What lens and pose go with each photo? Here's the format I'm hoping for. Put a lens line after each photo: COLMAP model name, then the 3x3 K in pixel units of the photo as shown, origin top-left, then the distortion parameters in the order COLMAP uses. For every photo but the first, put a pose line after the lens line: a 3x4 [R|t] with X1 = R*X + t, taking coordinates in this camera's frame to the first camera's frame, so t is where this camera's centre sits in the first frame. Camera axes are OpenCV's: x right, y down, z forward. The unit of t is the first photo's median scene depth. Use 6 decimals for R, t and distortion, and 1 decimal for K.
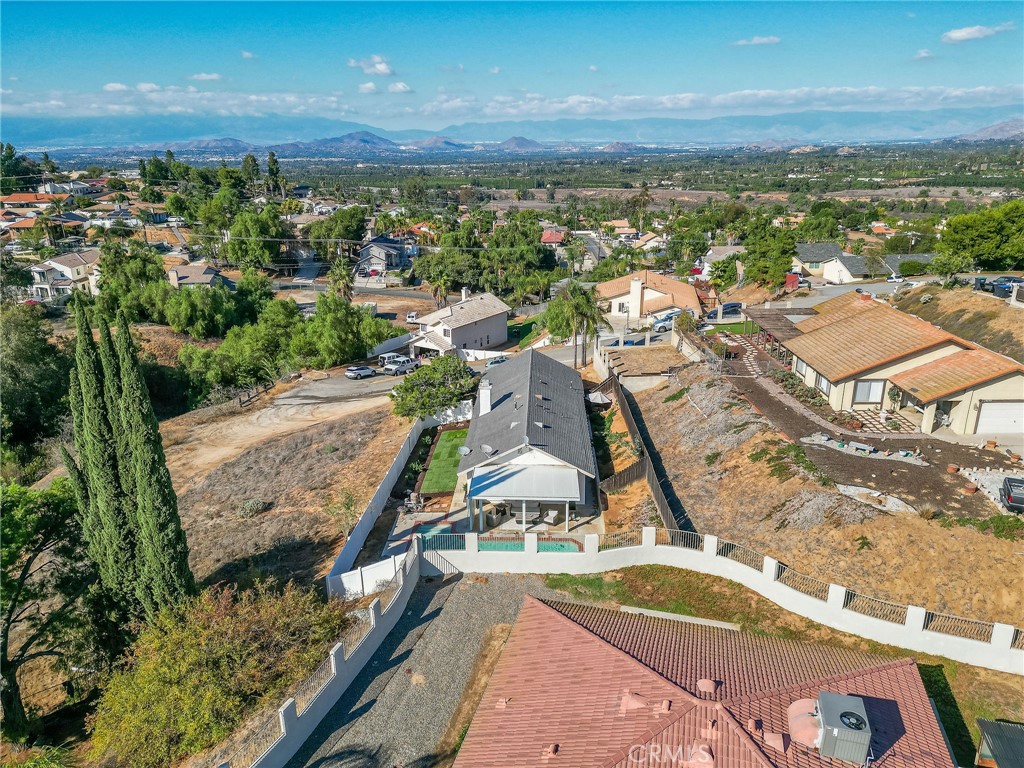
lens RADIAL K [[719.1, 0, 510.3], [0, 719.1, 378.2], [0, 0, 1]] dist [0.058664, -0.043846]
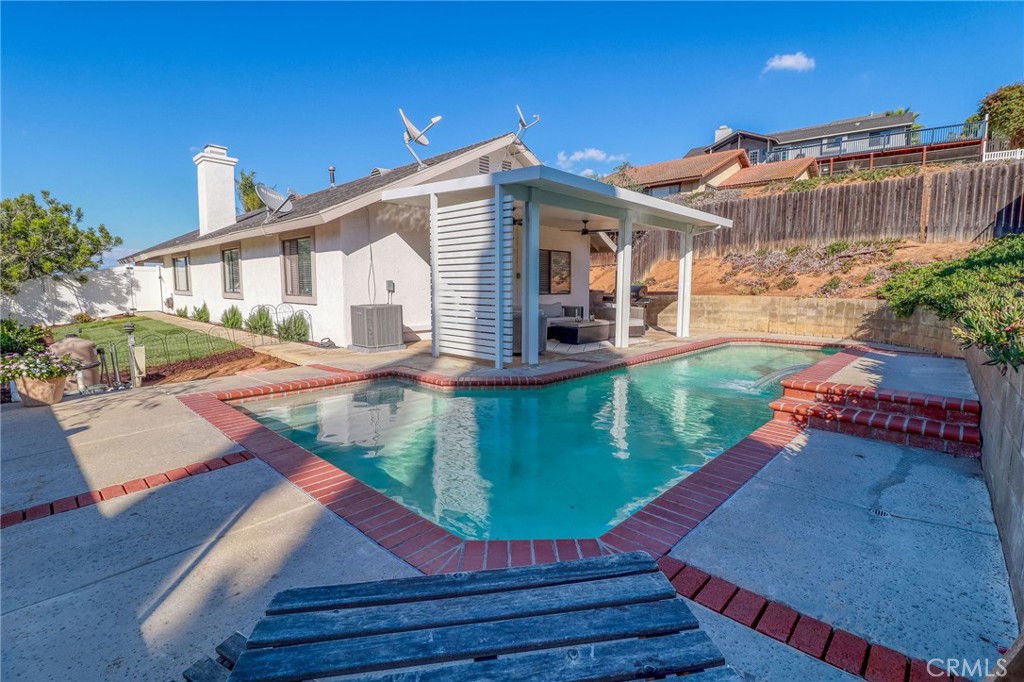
lens RADIAL K [[473.3, 0, 514.6], [0, 473.3, 336.8], [0, 0, 1]] dist [-0.012503, -0.007086]
pose [[0.659316, -0.074599, 0.748156, -0.081201], [0.221263, 0.970253, -0.098245, 0.107183], [-0.718571, 0.230314, 0.656210, 0.444538]]
